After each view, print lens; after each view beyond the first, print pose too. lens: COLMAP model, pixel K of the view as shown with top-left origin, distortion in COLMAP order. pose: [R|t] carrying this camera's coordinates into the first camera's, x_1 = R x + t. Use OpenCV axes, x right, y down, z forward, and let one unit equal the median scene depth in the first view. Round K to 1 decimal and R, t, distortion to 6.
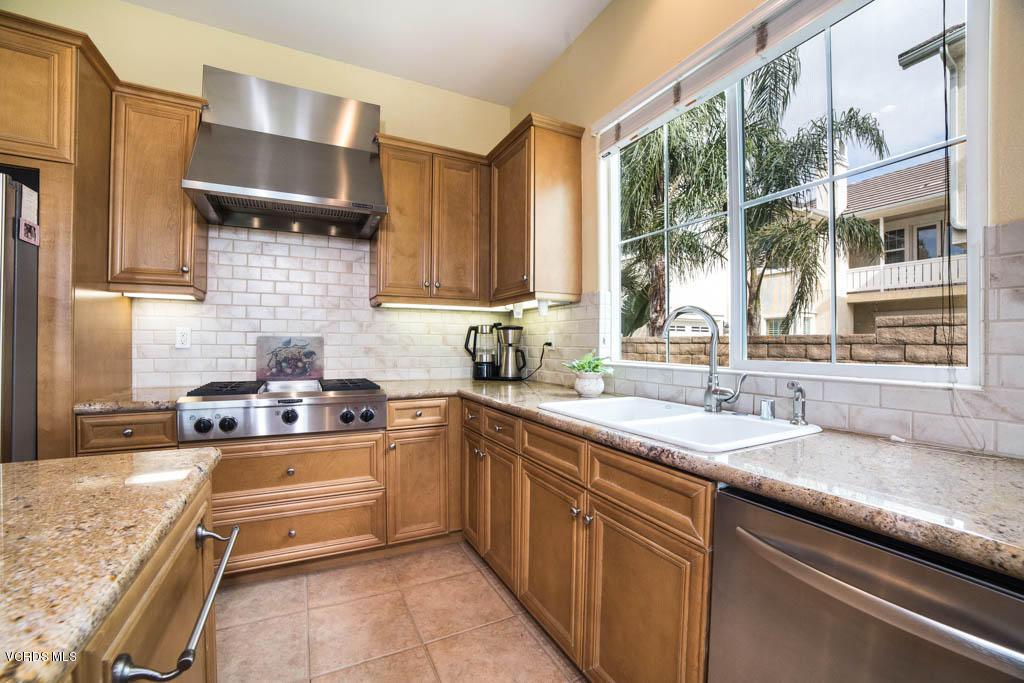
lens RADIAL K [[430.2, 0, 512.7], [0, 430.2, 337.7], [0, 0, 1]] dist [-0.081824, 0.016662]
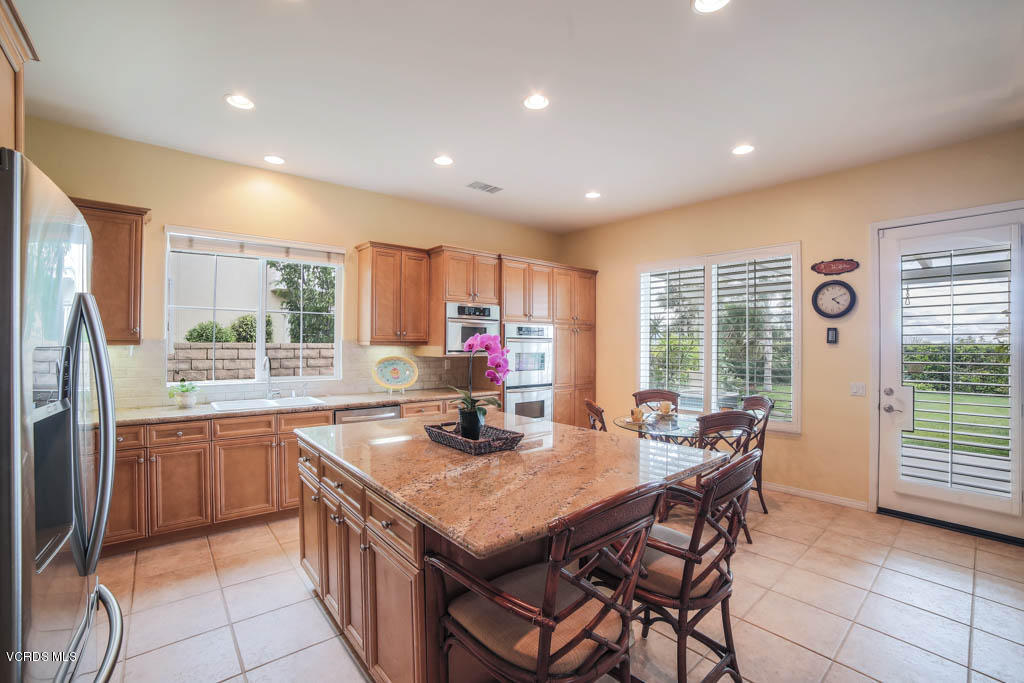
lens RADIAL K [[430.2, 0, 510.1], [0, 430.2, 339.6], [0, 0, 1]] dist [-0.081824, 0.016662]
pose [[-0.227439, 0.000555, 0.973792, -1.182898], [-0.014888, 0.999881, -0.004047, -0.095747], [-0.973679, -0.015418, -0.227403, 0.117407]]
